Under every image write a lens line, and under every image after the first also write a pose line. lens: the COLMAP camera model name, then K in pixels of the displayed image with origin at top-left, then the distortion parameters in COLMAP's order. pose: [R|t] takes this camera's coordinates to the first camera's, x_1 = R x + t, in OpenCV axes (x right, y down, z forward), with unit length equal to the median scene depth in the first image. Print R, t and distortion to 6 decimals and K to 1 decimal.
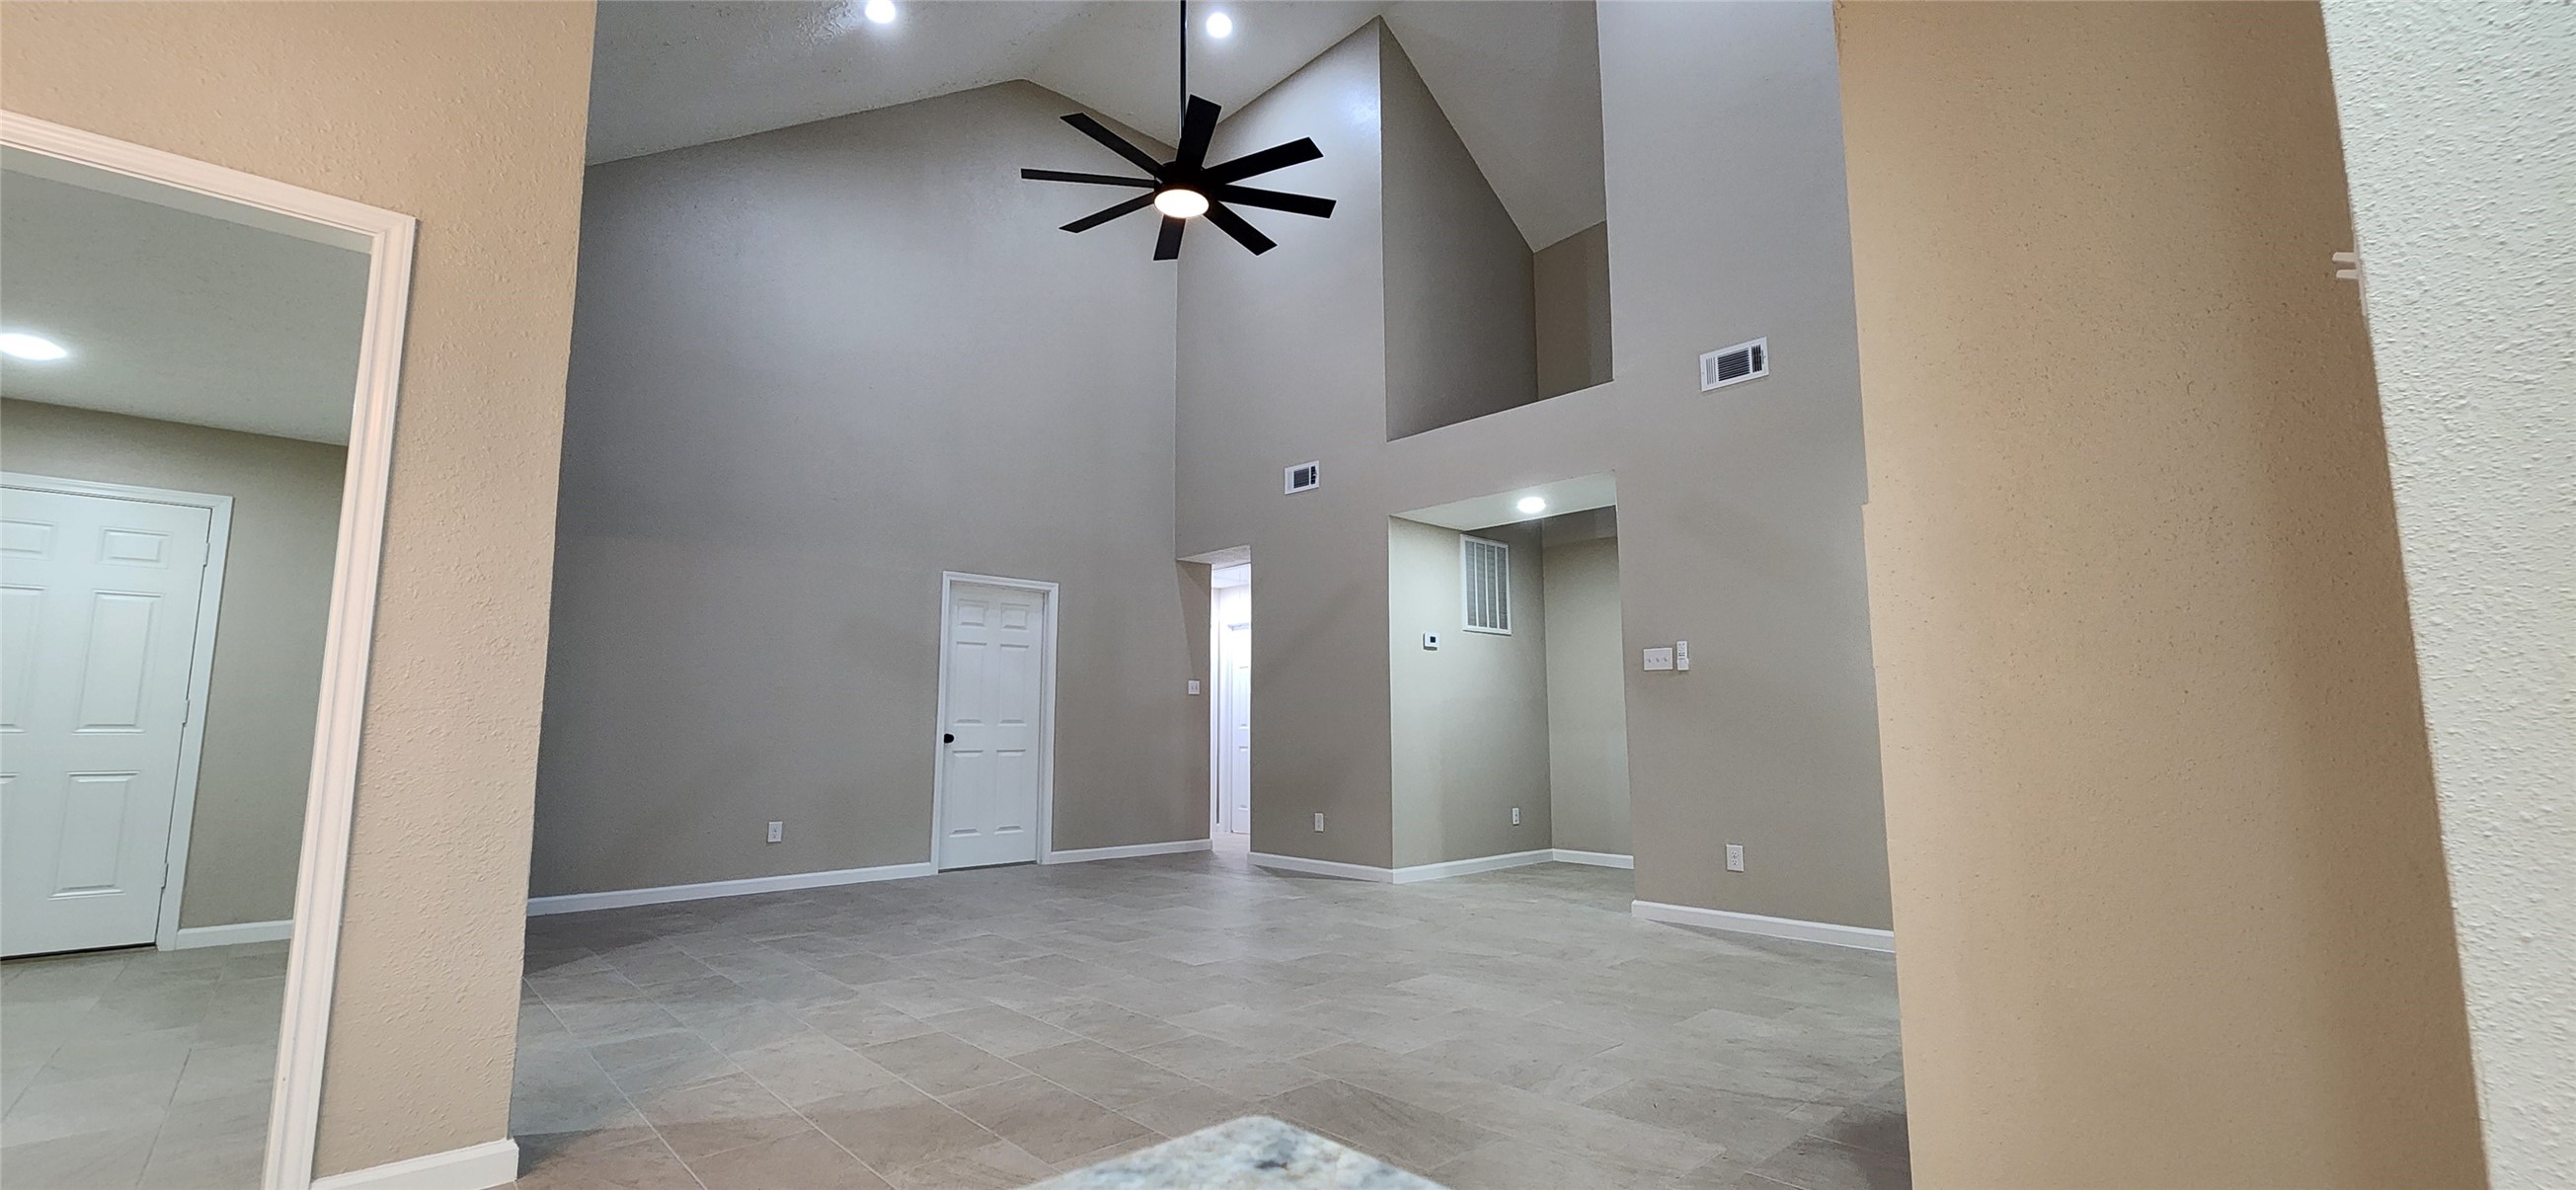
lens RADIAL K [[1044.9, 0, 1283.3], [0, 1044.9, 600.1], [0, 0, 1]] dist [0.006307, -0.004430]
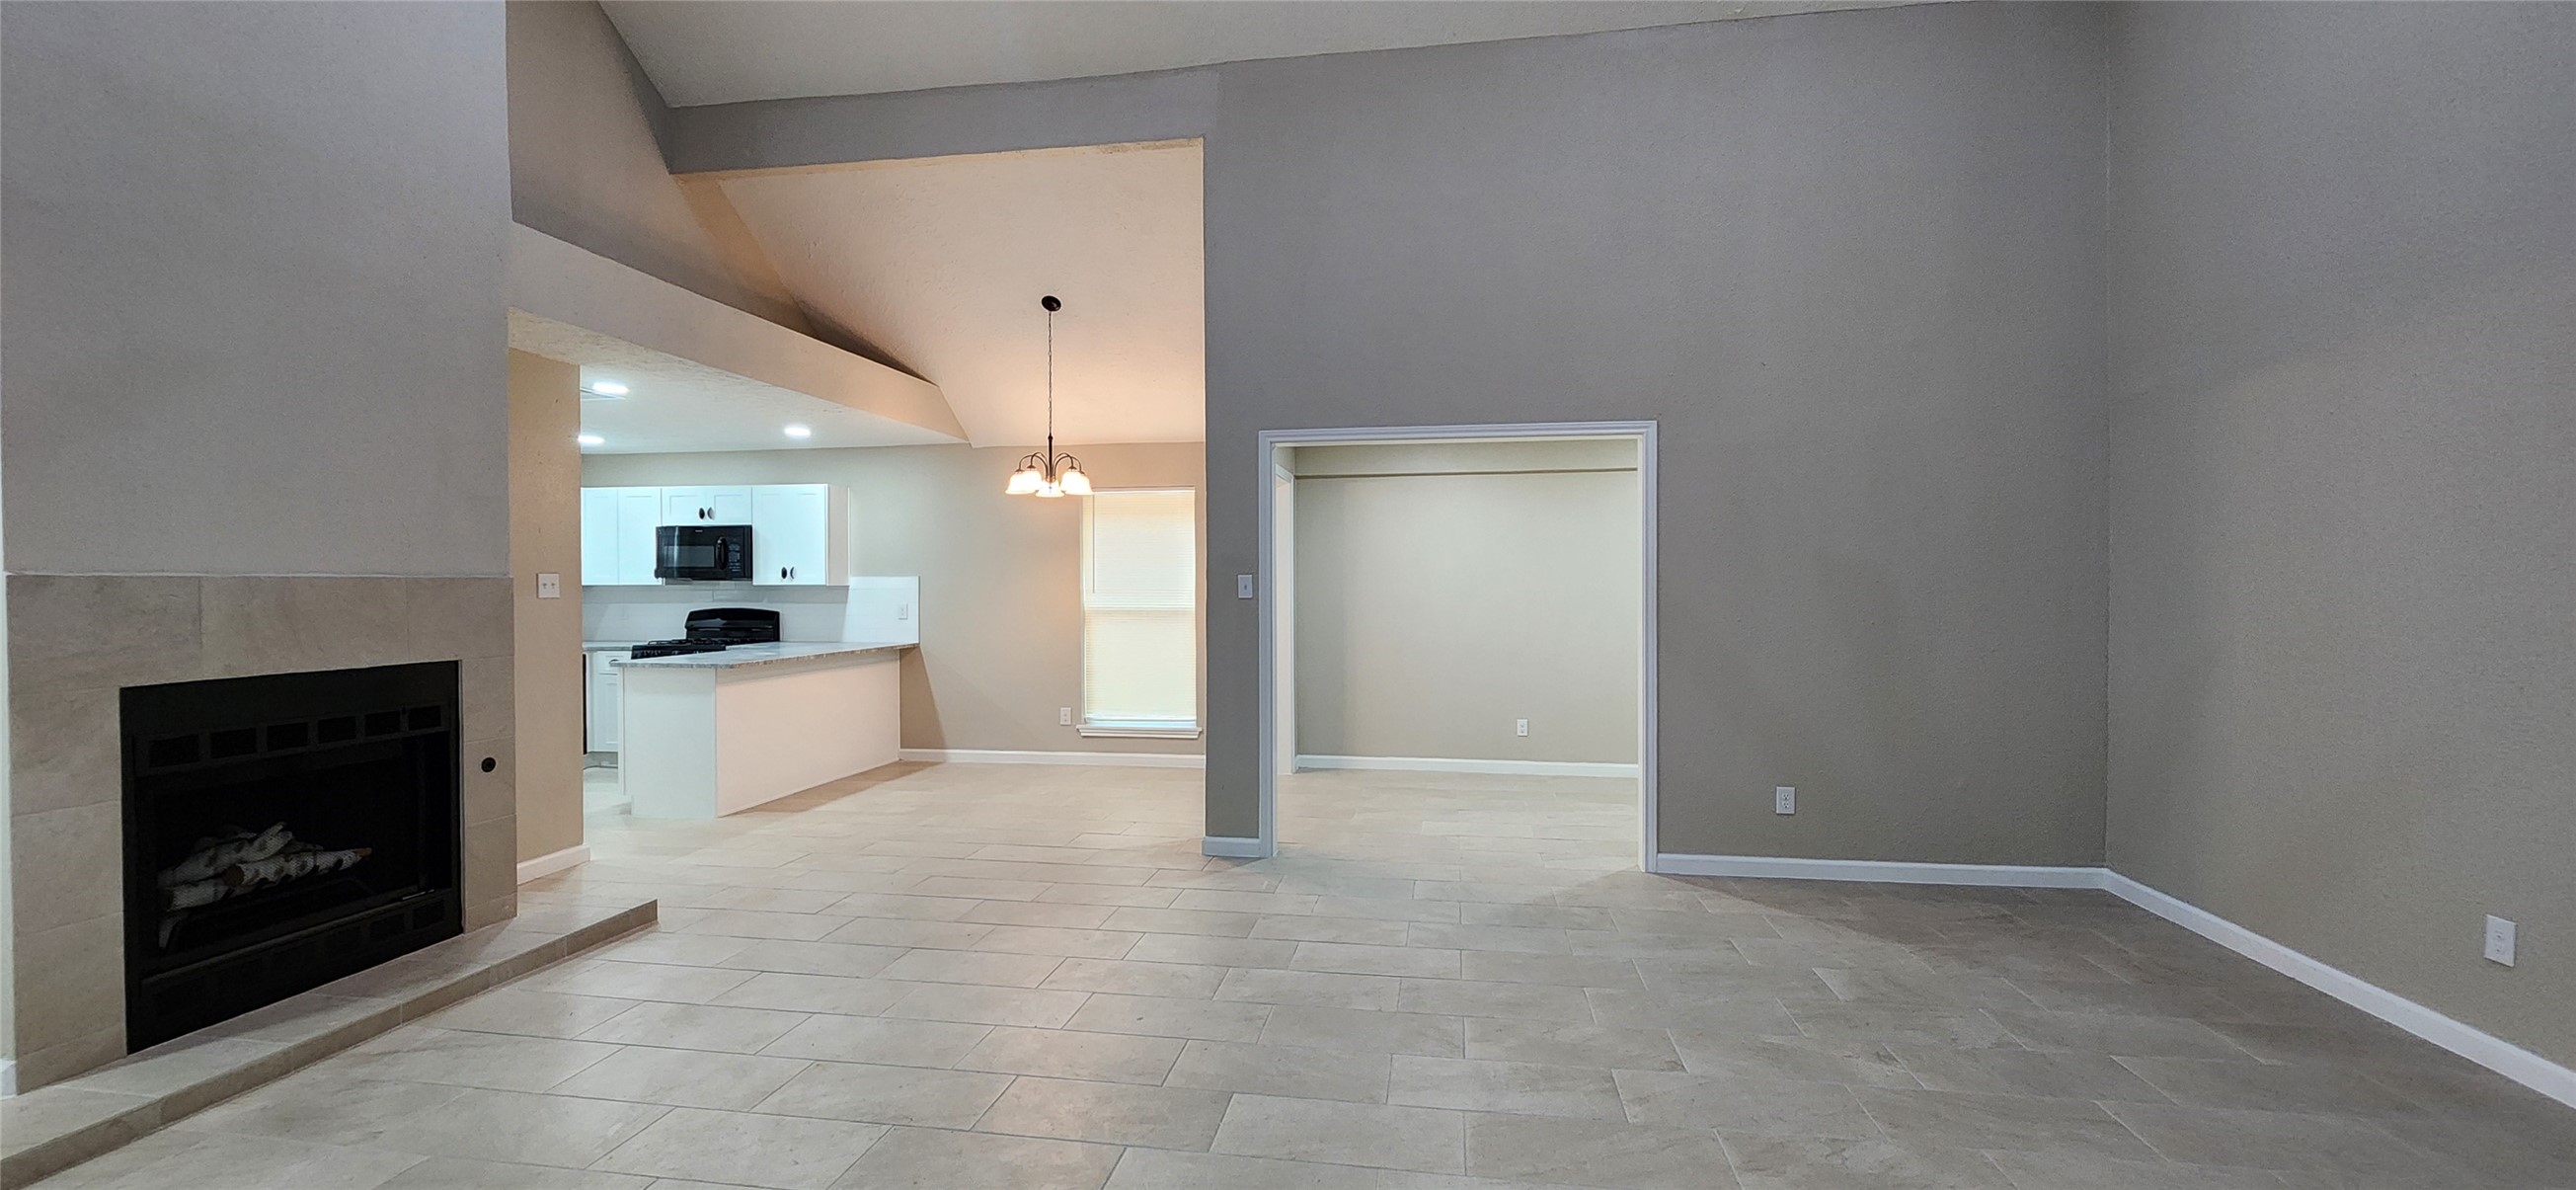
lens RADIAL K [[1044.9, 0, 1292.6], [0, 1044.9, 595.9], [0, 0, 1]] dist [0.006307, -0.004430]
pose [[-0.781855, 0.009283, -0.623391, 0.169271], [0.082336, 0.992669, -0.088485, 0.066871], [0.617999, -0.120510, -0.776888, 0.941496]]
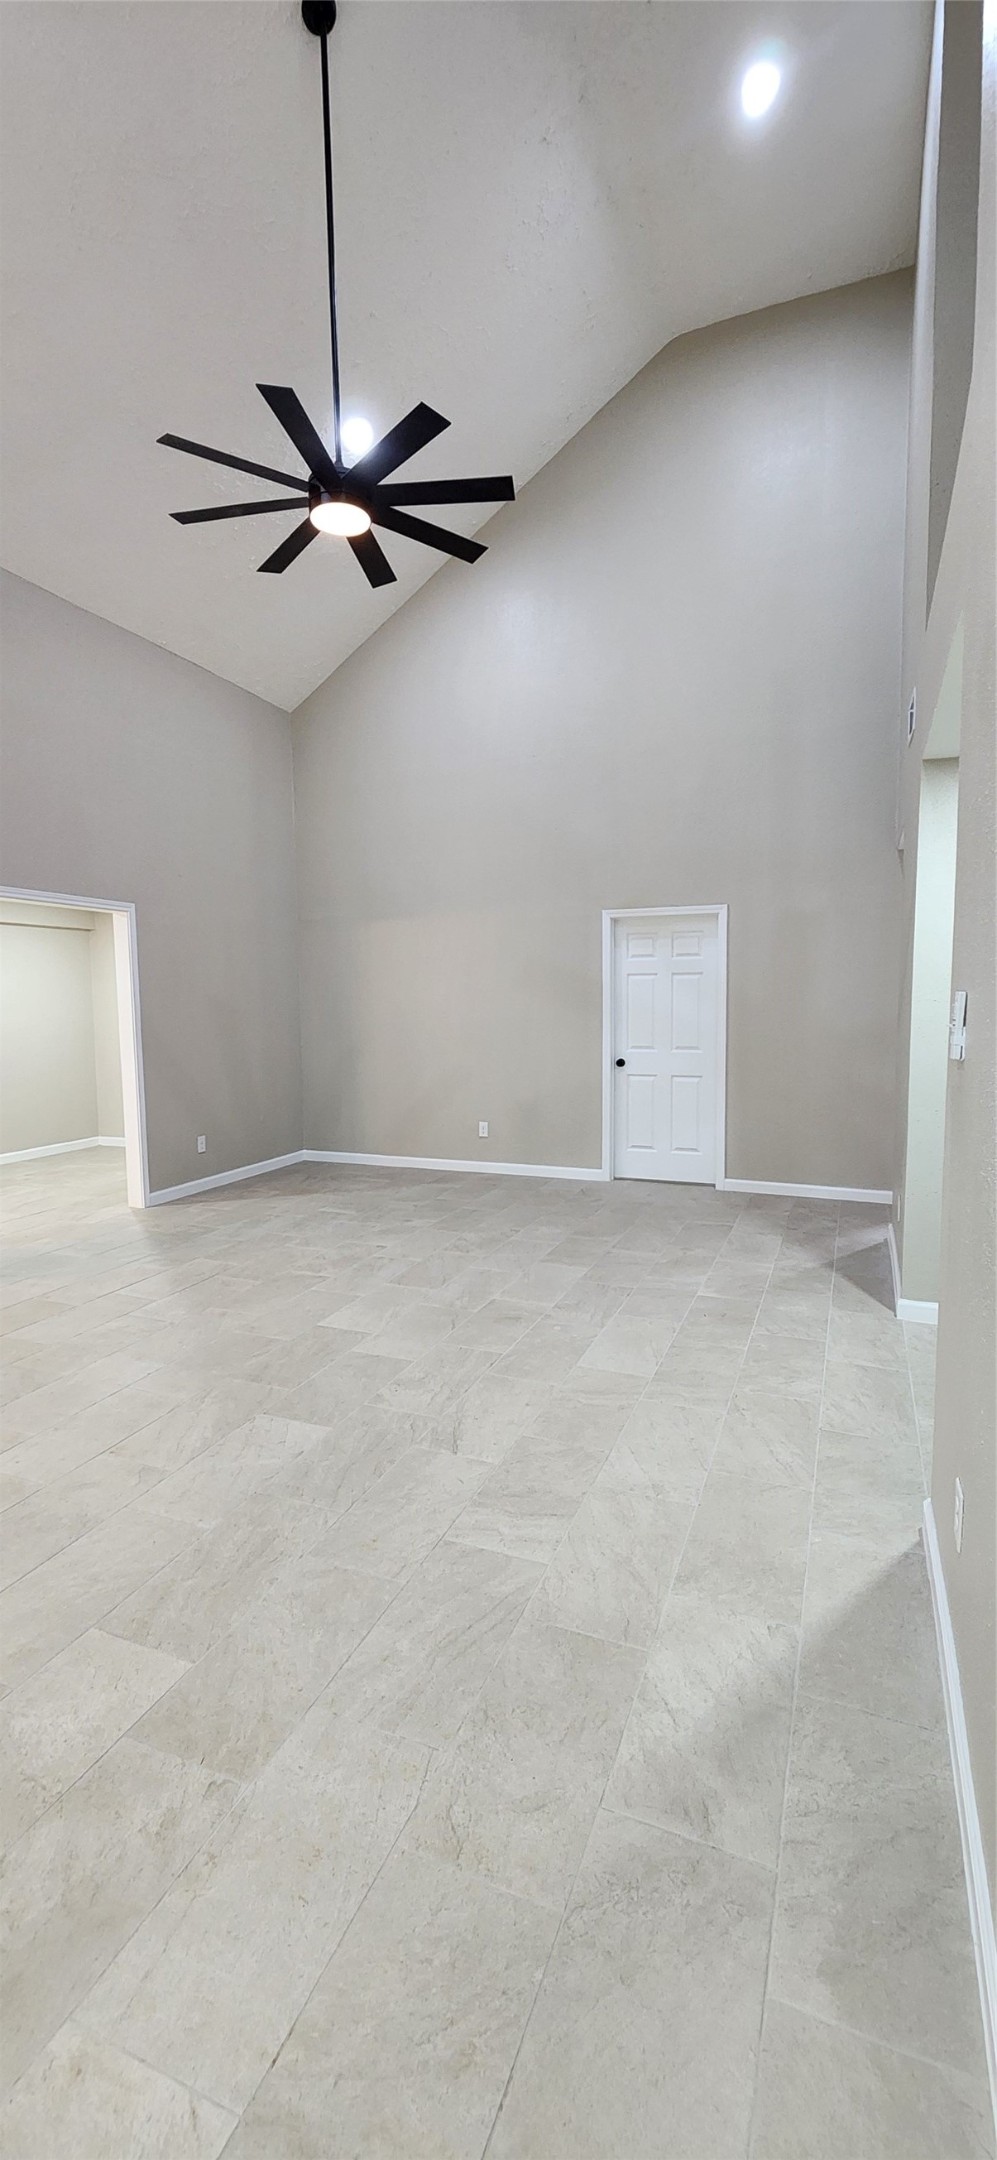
lens RADIAL K [[876.1, 0, 488.4], [0, 876.1, 1072.1], [0, 0, 1]] dist [0.006307, -0.004430]
pose [[0.420865, 0.072695, -0.904206, 0.470611], [0.122739, 0.983054, 0.136163, -0.001329], [0.898781, -0.168287, 0.404811, 0.510302]]
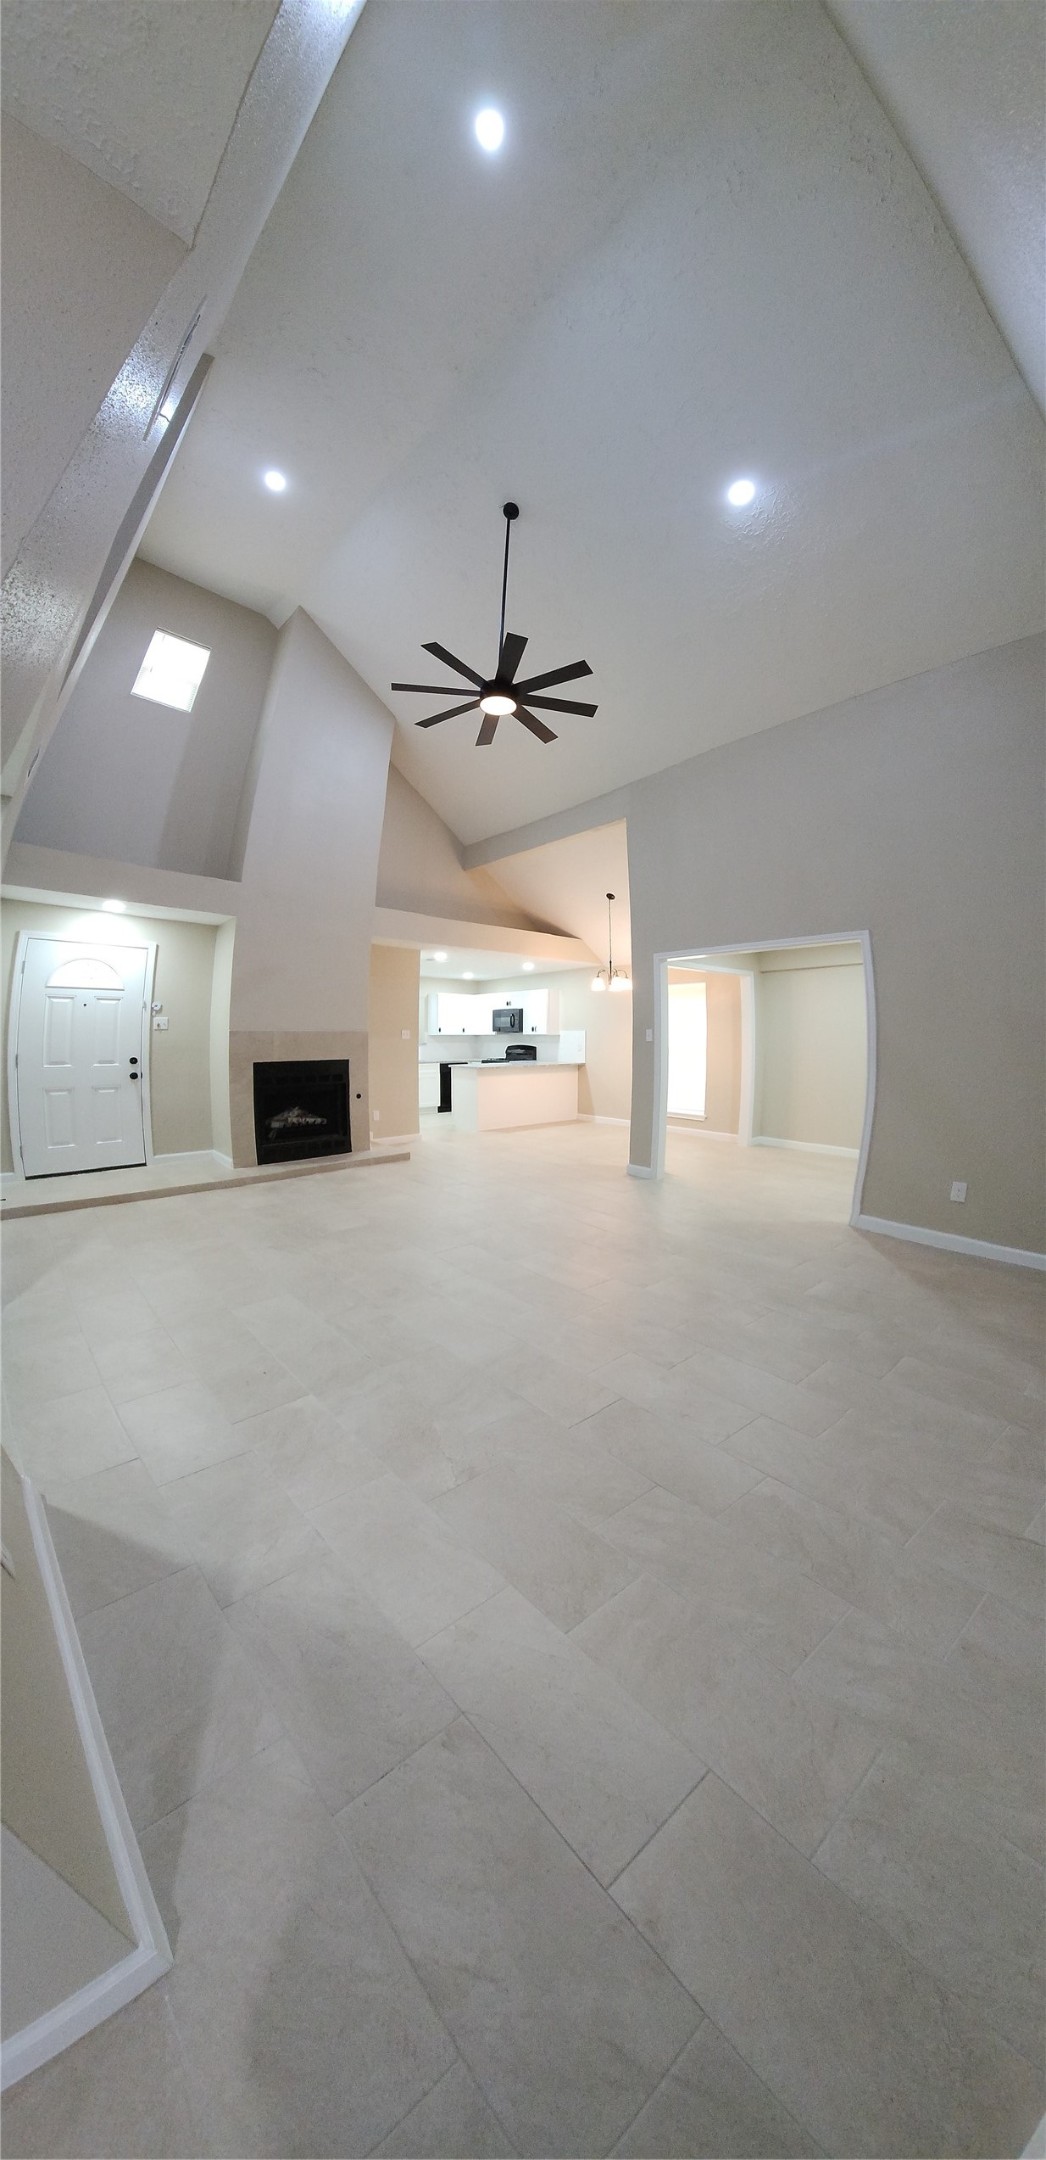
lens RADIAL K [[594.6, 0, 516.1], [0, 594.6, 1045.1], [0, 0, 1]] dist [-0.000213, 0.000003]
pose [[-0.999125, 0.000040, 0.041834, -0.113605], [-0.004641, 0.993721, -0.111793, 0.094132], [-0.041576, -0.111889, -0.992851, 1.138481]]
